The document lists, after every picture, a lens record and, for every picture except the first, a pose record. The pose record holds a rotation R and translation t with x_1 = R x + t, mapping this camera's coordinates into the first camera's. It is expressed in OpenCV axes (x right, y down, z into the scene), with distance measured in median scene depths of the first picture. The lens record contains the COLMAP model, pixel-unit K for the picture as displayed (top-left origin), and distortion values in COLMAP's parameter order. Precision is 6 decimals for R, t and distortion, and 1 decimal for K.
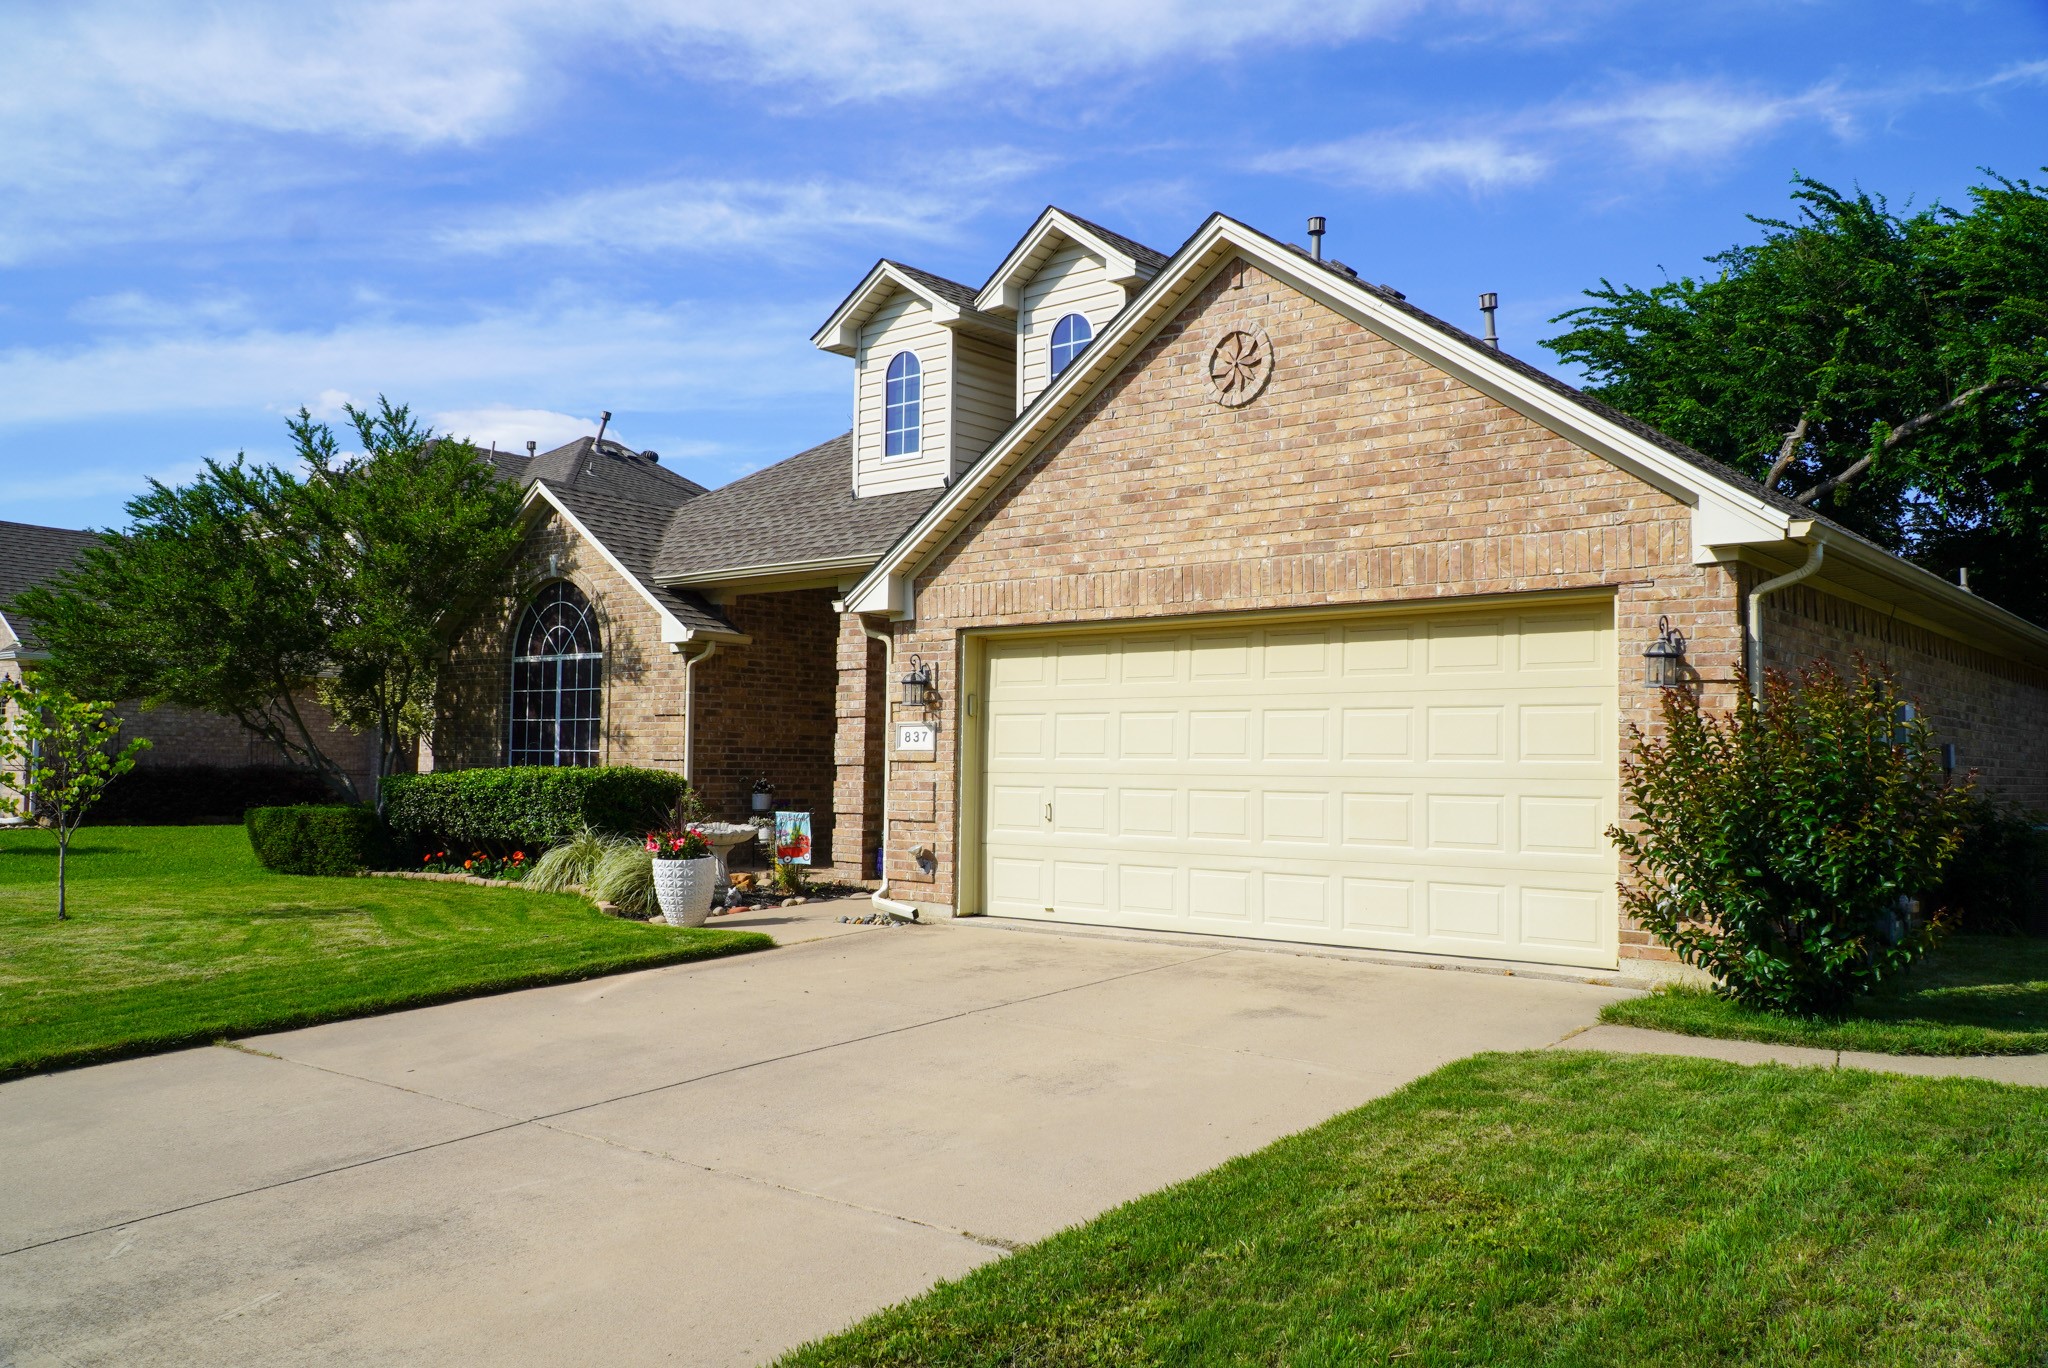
lens RADIAL K [[1637.4, 0, 999.7], [0, 1637.4, 676.8], [0, 0, 1]] dist [-0.001213, 0.016020]
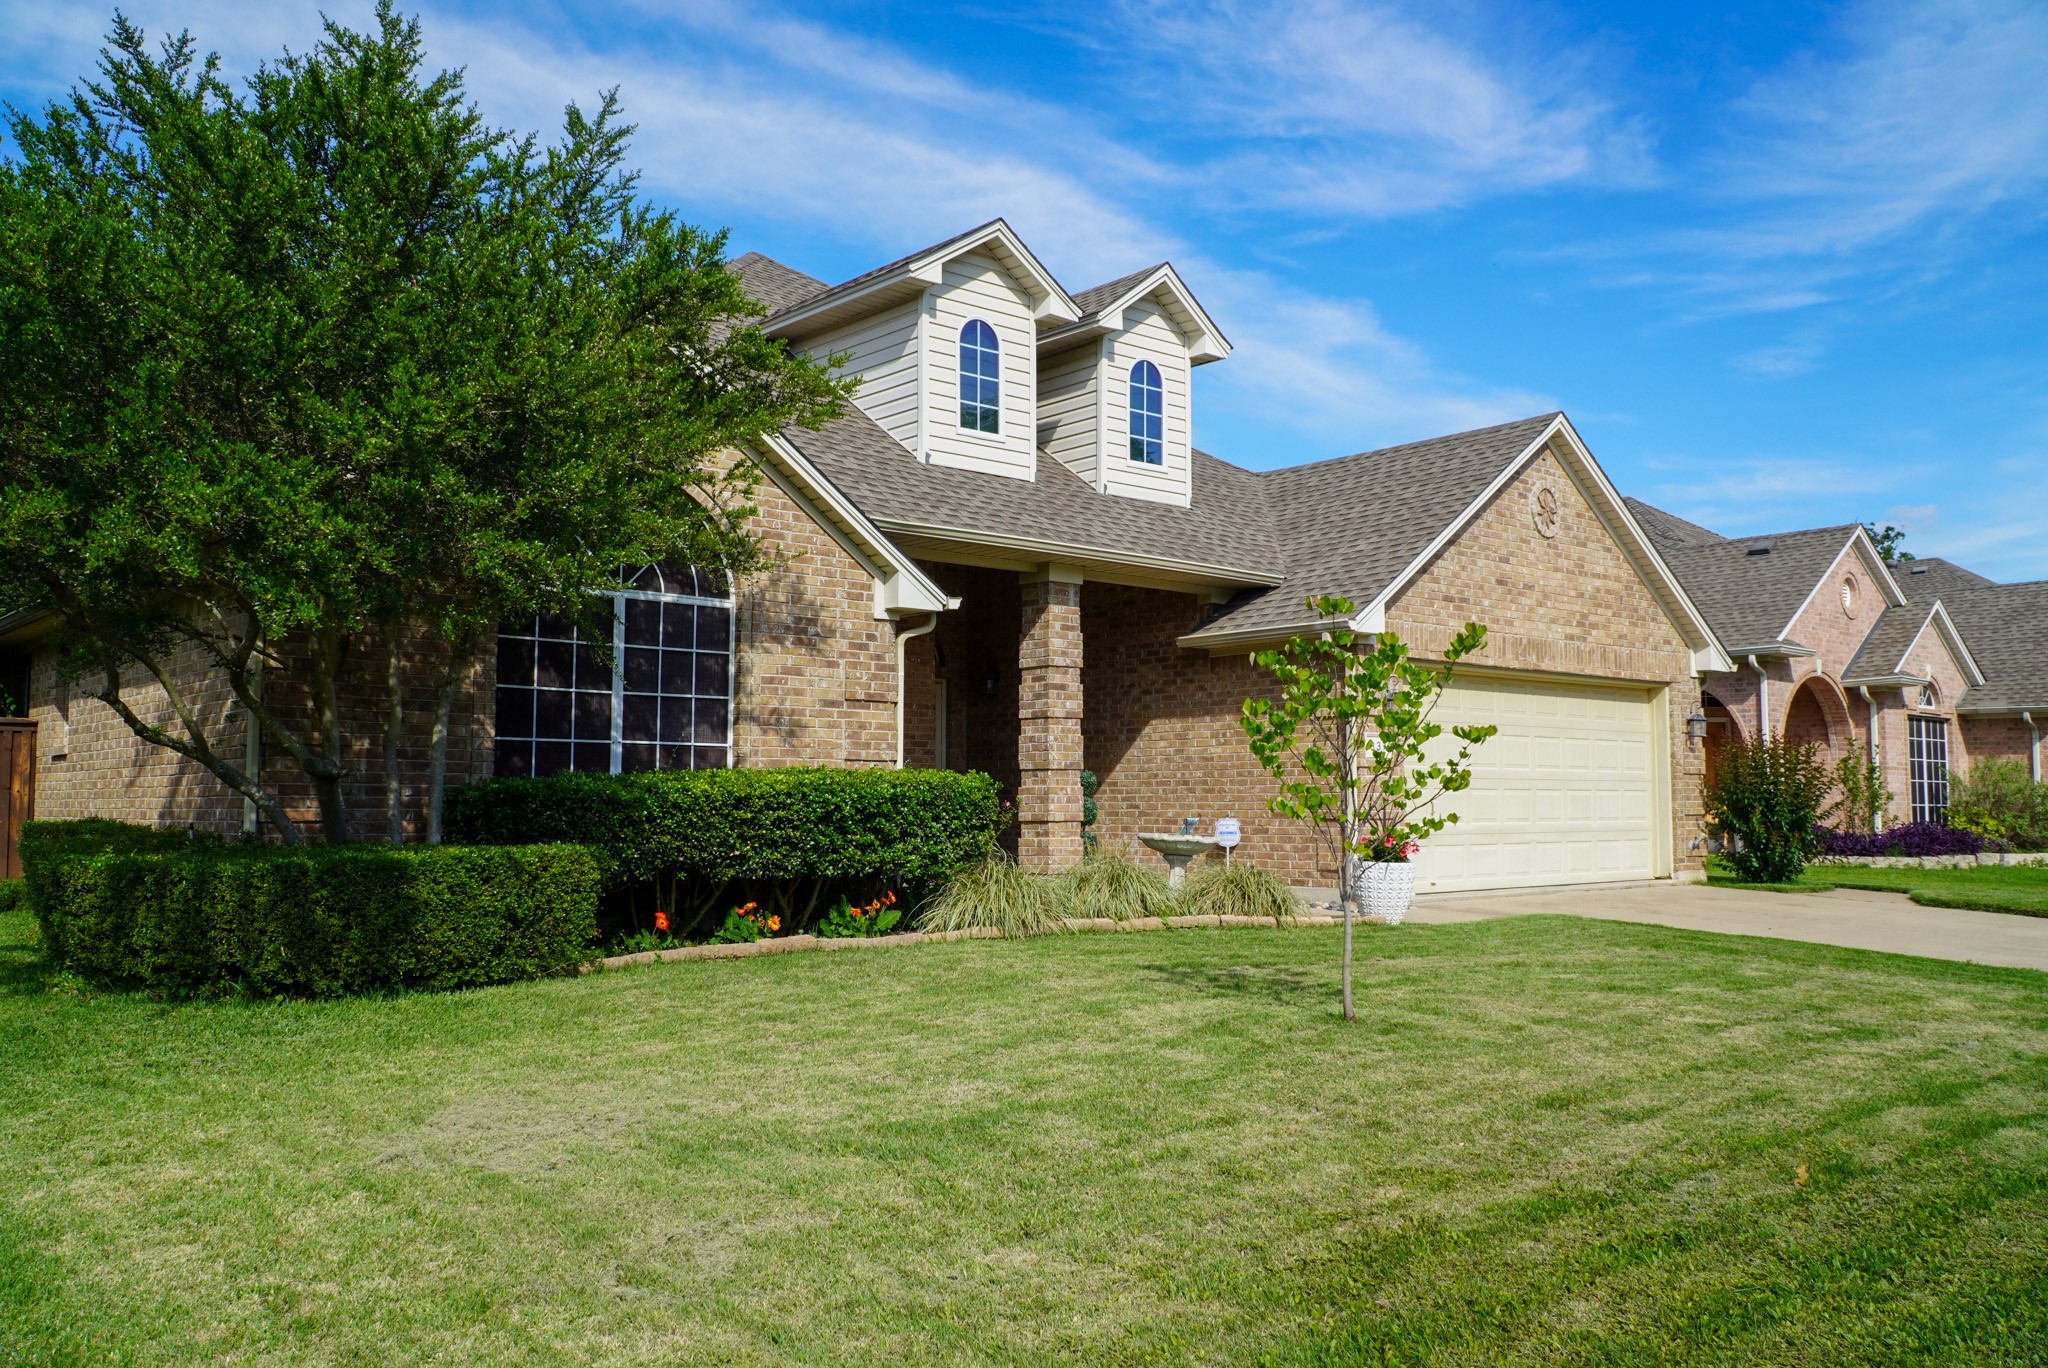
lens RADIAL K [[1624.2, 0, 1015.3], [0, 1624.2, 674.1], [0, 0, 1]] dist [0.002571, -0.001917]
pose [[0.155729, 0.064013, 0.985724, -1.301043], [-0.057482, 0.996794, -0.055650, 0.068508], [-0.986126, -0.047995, 0.158909, 1.139657]]
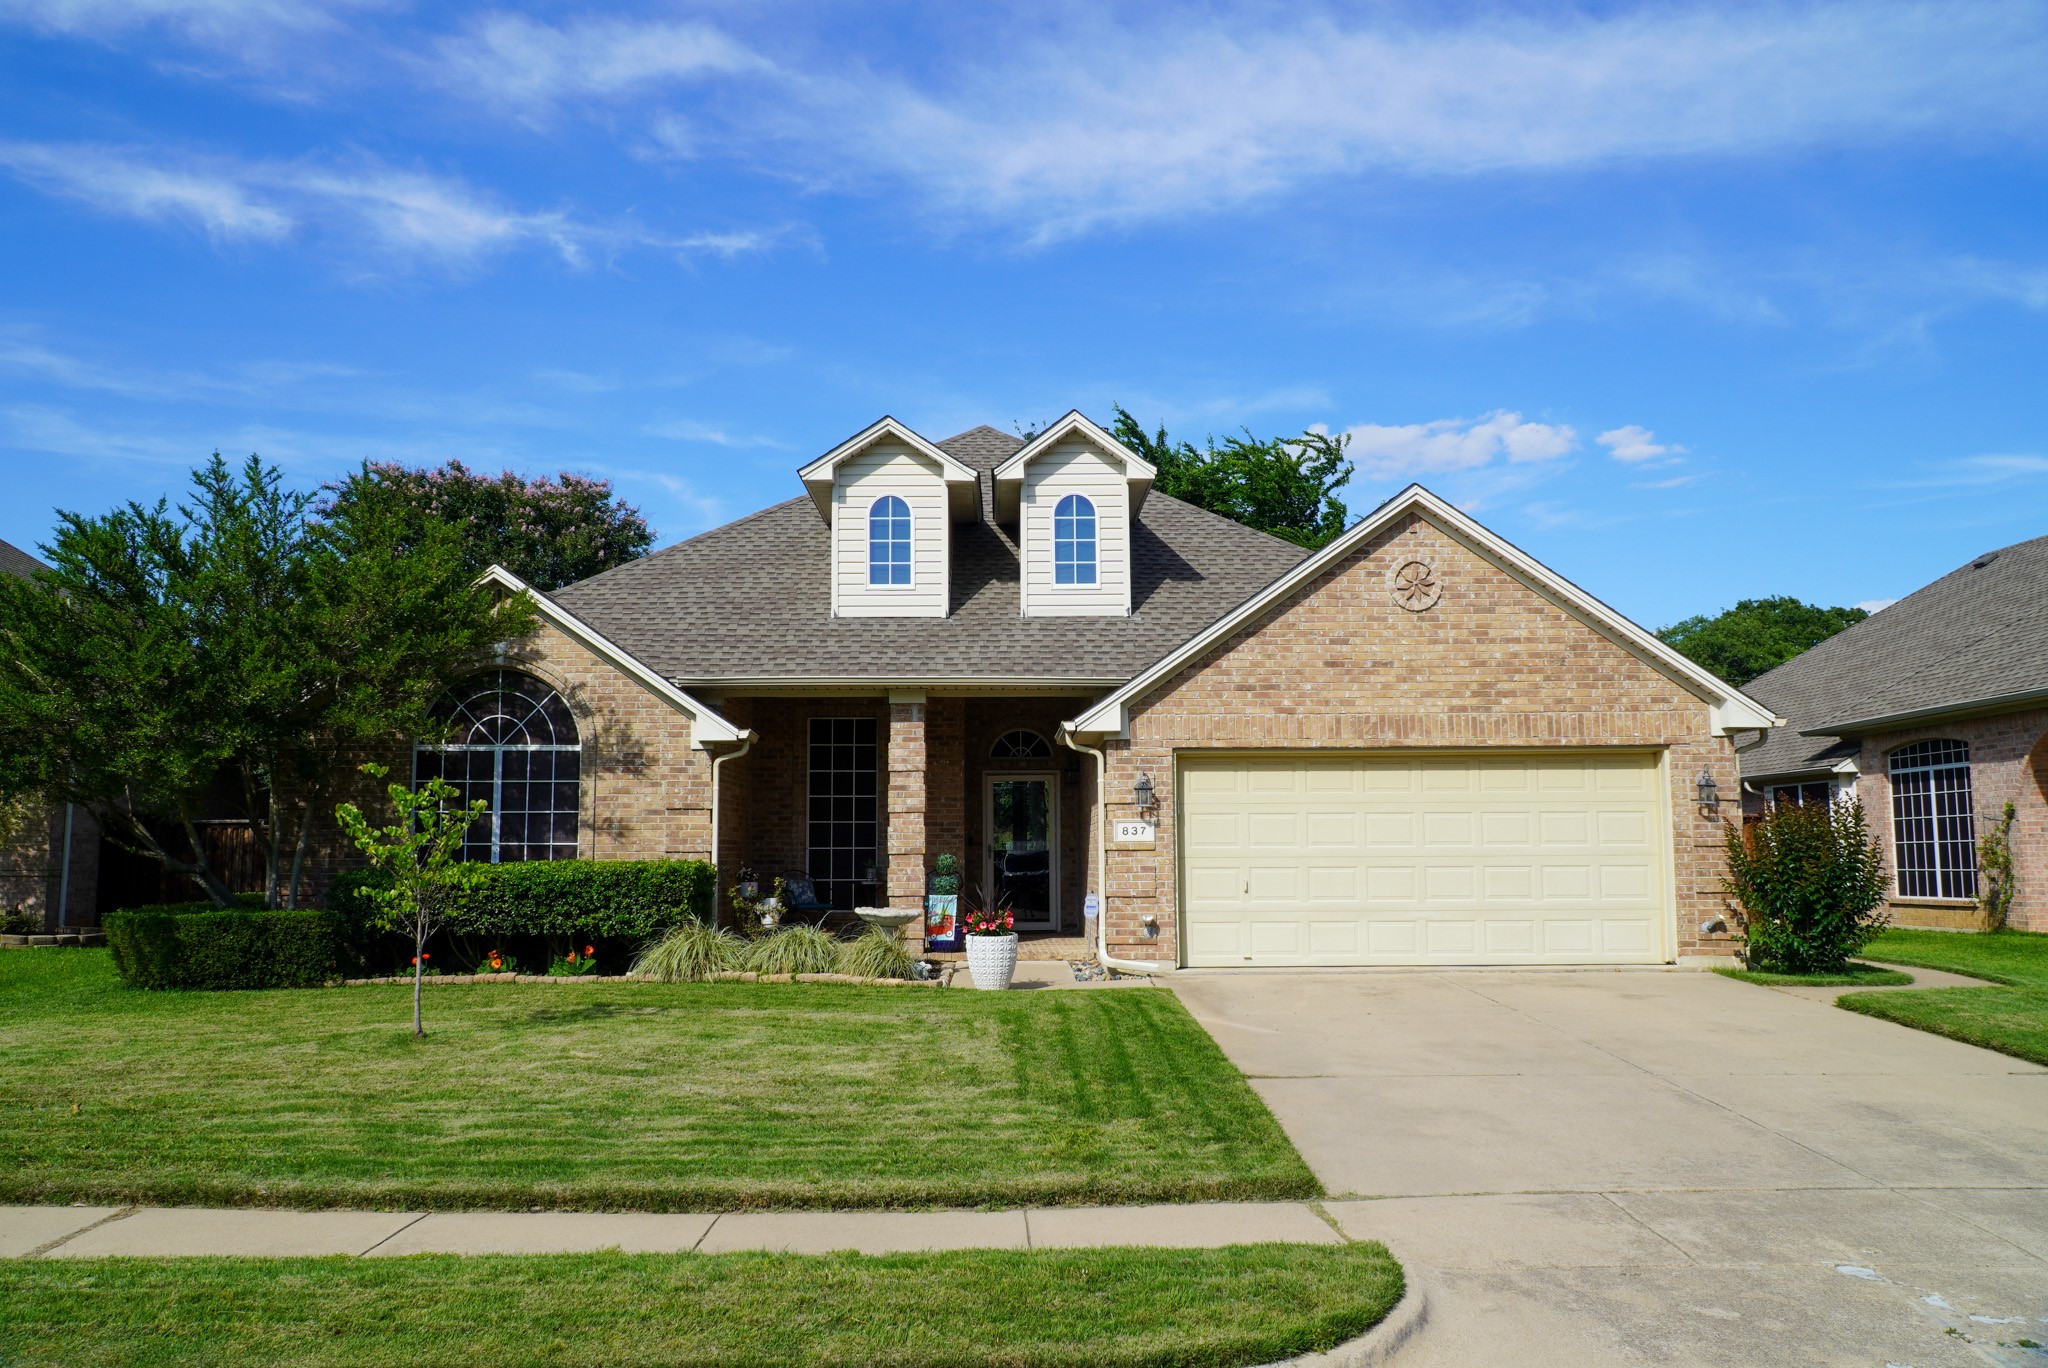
lens RADIAL K [[1624.2, 0, 1015.3], [0, 1624.2, 674.1], [0, 0, 1]] dist [0.002571, -0.001917]
pose [[0.755126, 0.056145, 0.653171, -1.017928], [-0.024051, 0.998028, -0.057983, -0.010328], [-0.655139, 0.028075, 0.754987, 0.103676]]
